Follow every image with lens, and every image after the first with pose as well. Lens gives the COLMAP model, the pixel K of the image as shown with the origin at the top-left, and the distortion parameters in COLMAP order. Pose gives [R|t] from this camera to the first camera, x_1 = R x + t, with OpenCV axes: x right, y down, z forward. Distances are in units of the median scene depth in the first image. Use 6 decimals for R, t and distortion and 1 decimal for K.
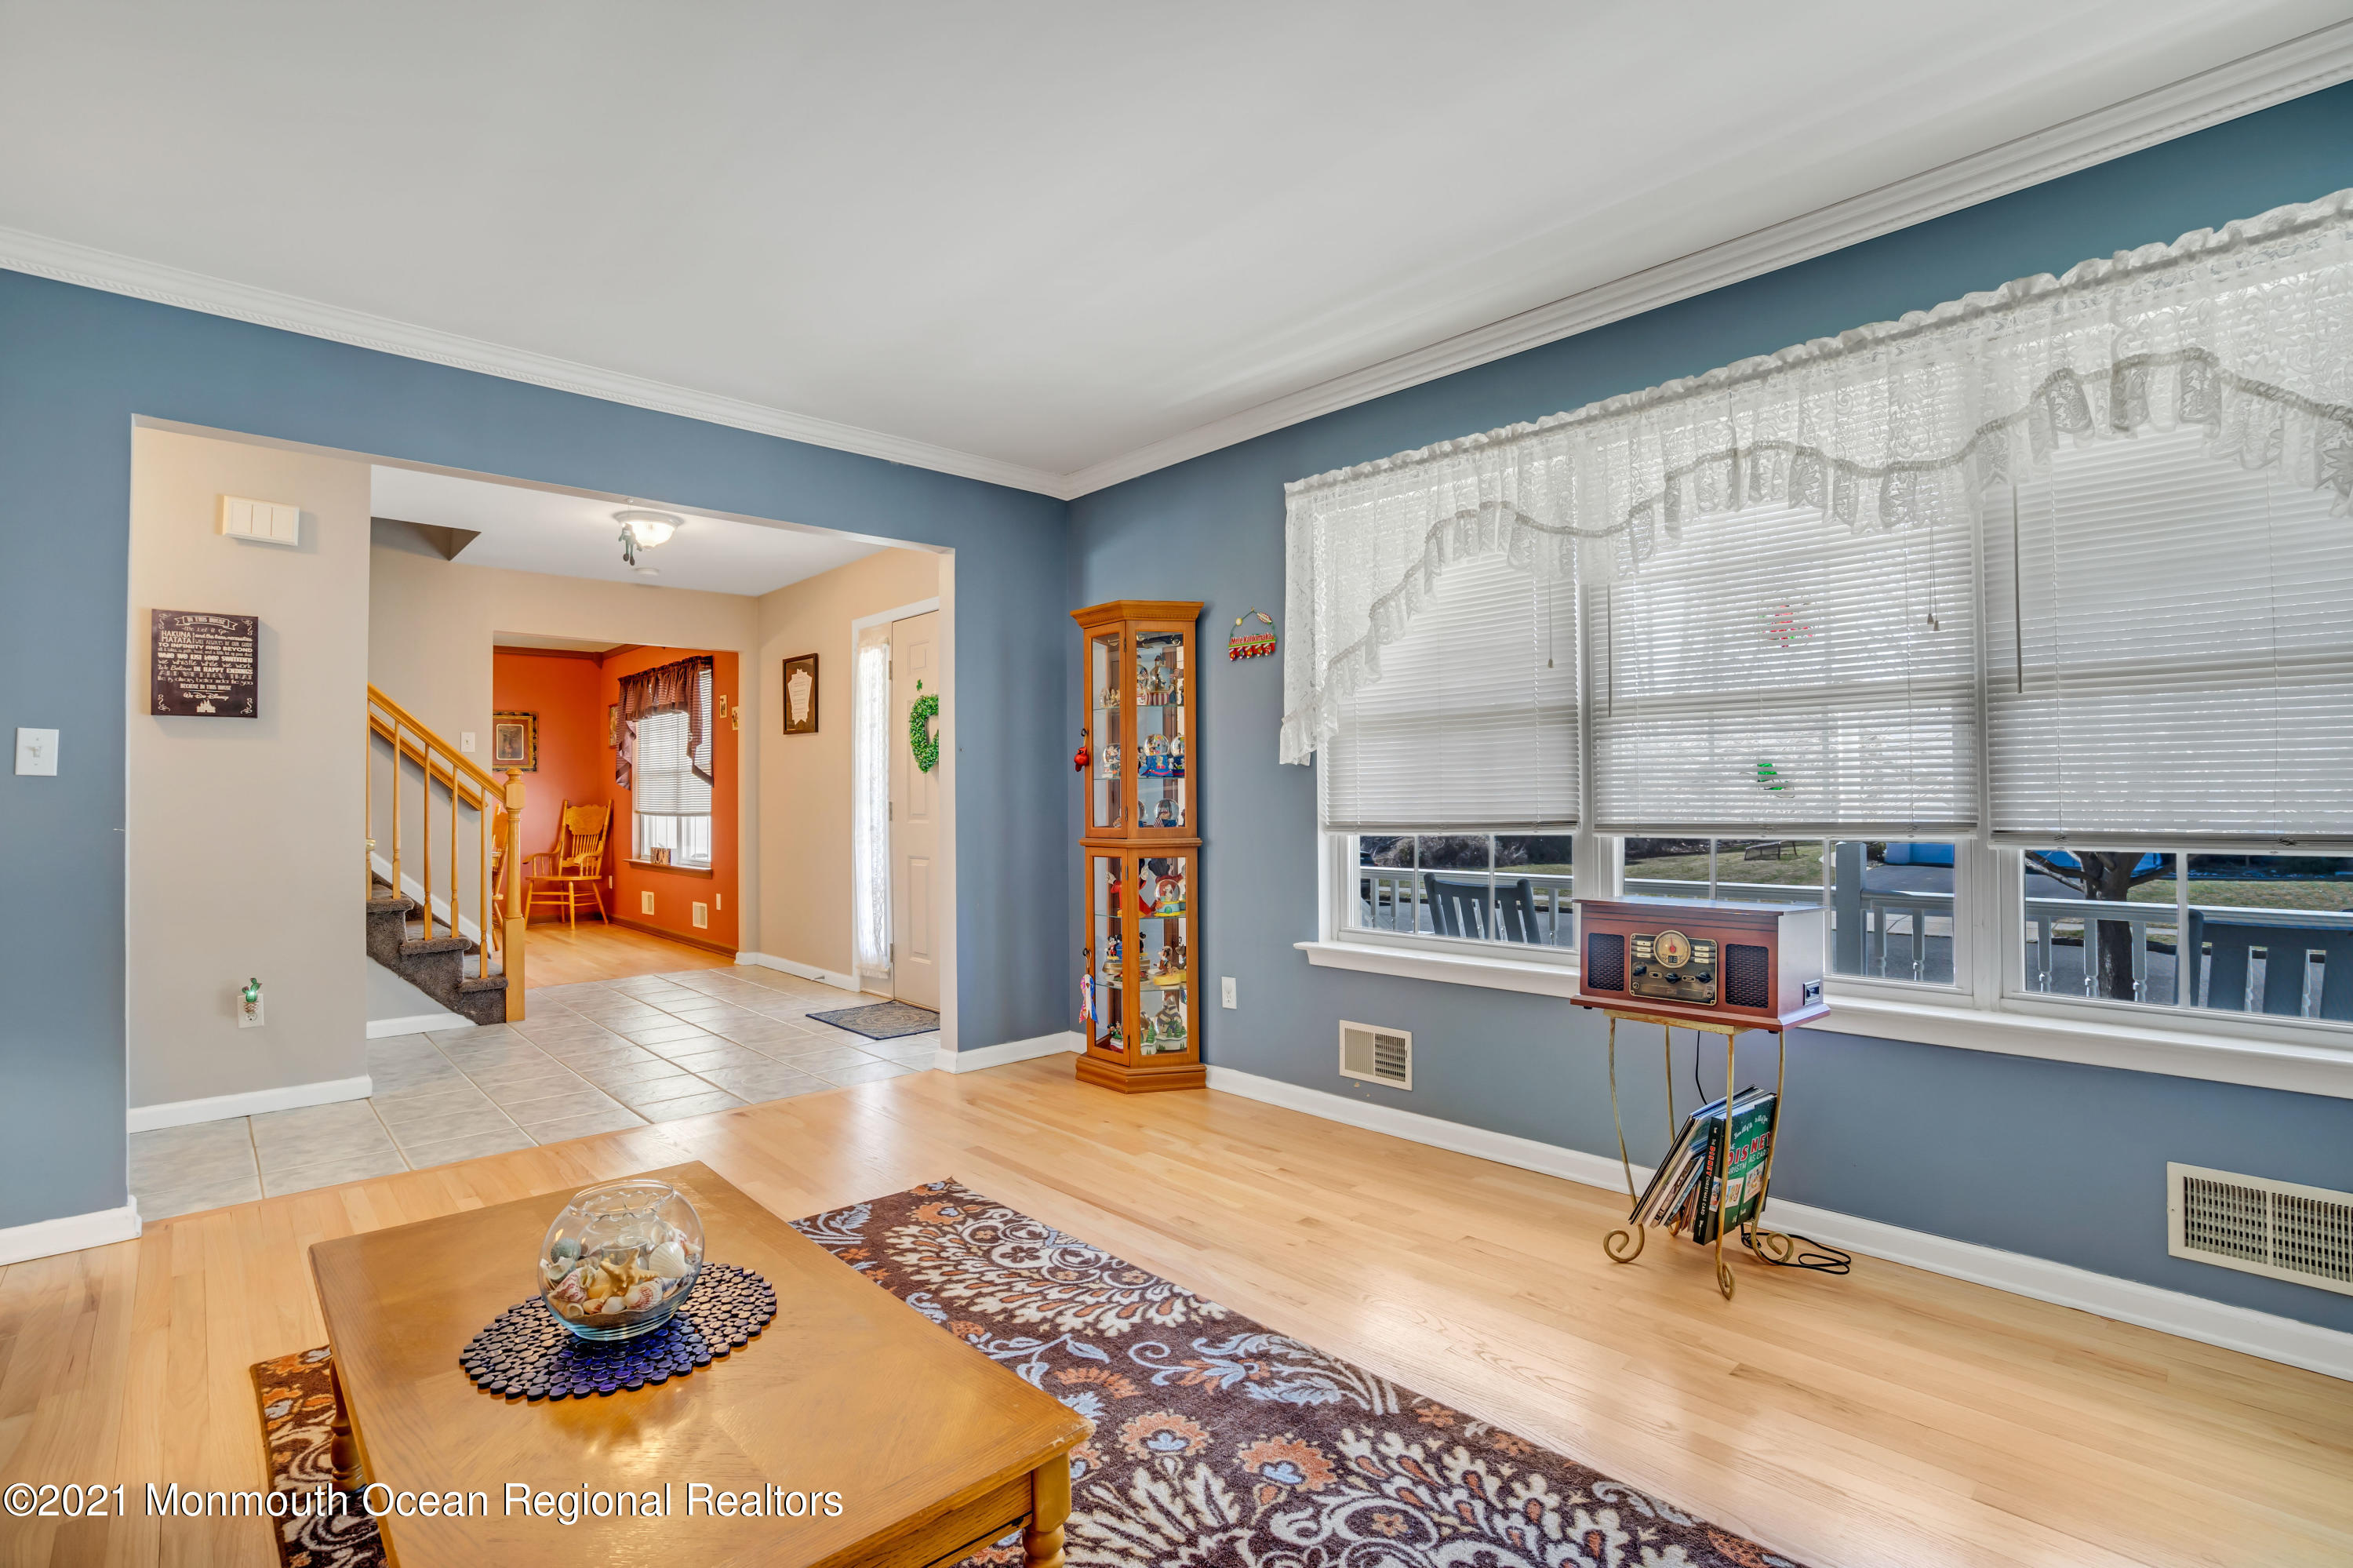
lens RADIAL K [[1090.4, 0, 1146.6], [0, 1090.4, 783.0], [0, 0, 1]] dist [-0.029774, 0.000266]
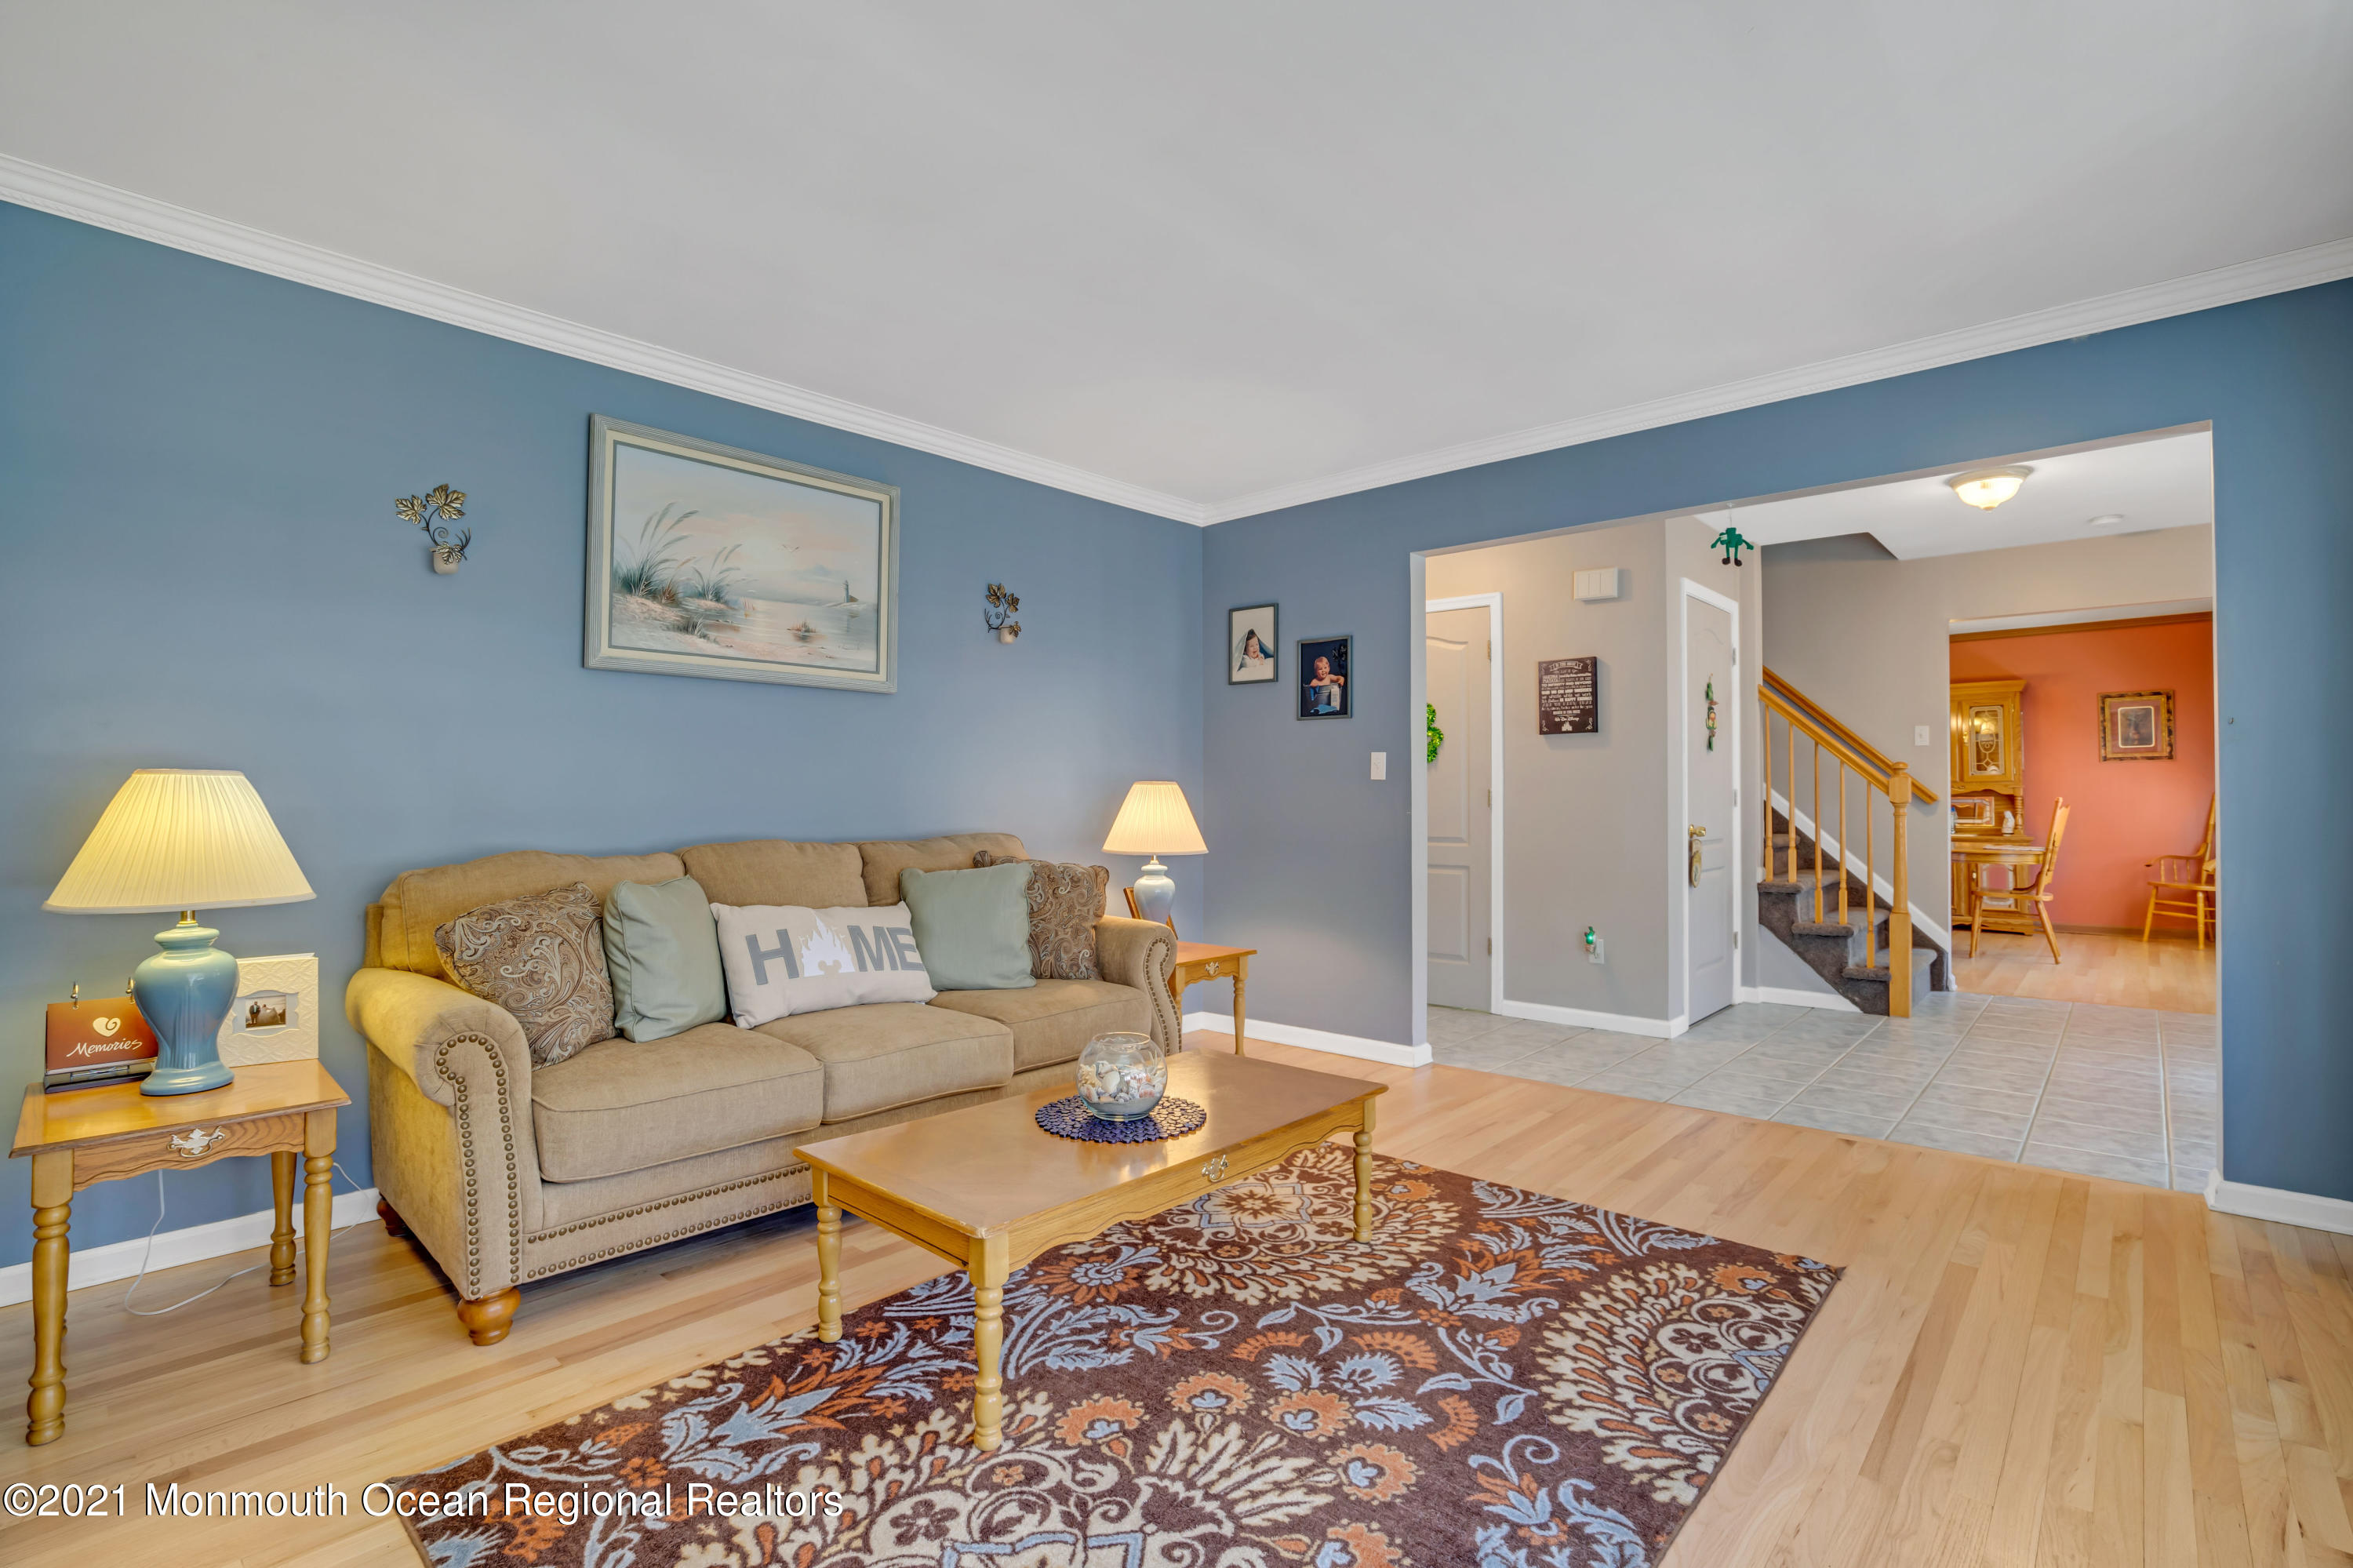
lens RADIAL K [[1073.4, 0, 1183.0], [0, 1073.4, 789.0], [0, 0, 1]] dist [-0.059527, 0.021736]
pose [[0.091318, -0.002766, -0.995818, 0.651723], [0.016182, 0.999868, -0.001294, 0.004420], [0.995690, -0.015996, 0.091351, 0.539665]]
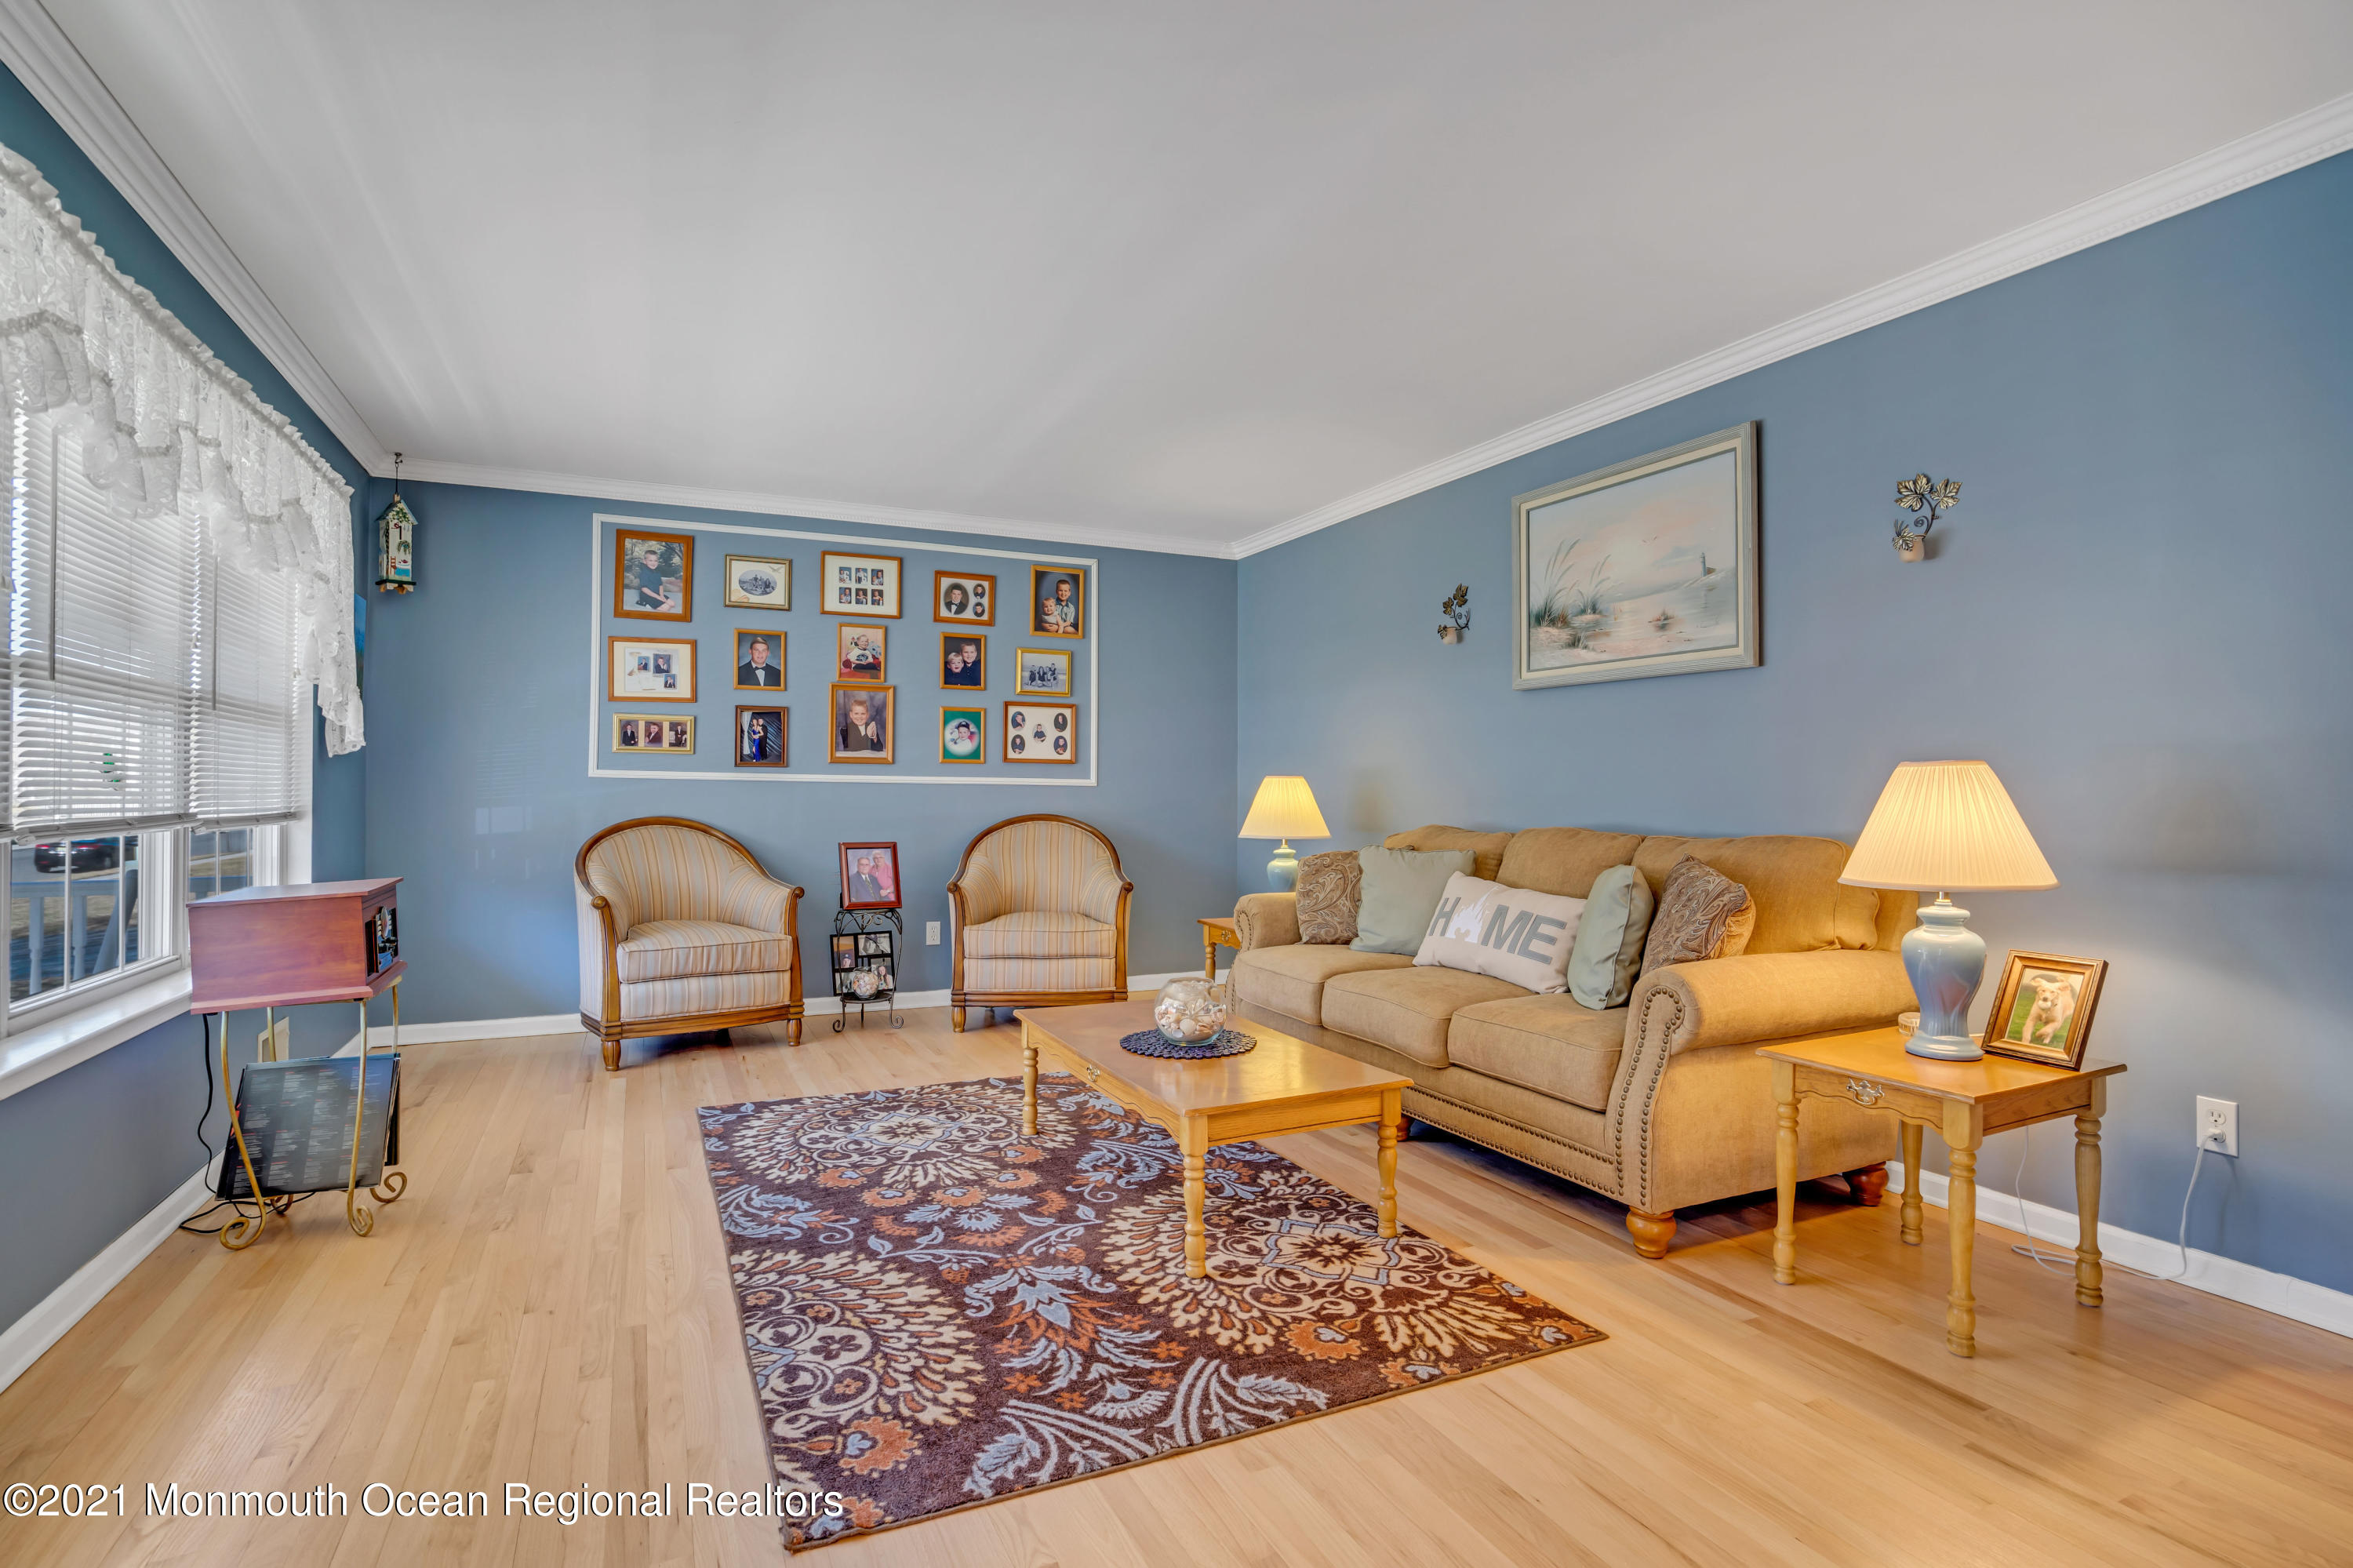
lens RADIAL K [[1100.2, 0, 1176.5], [0, 1100.2, 784.0], [0, 0, 1]] dist [-0.046365, 0.016067]
pose [[-0.960793, 0.011241, 0.277039, -0.593187], [0.004847, 0.999706, -0.023754, 0.031085], [-0.277224, -0.021480, -0.960565, 1.720780]]
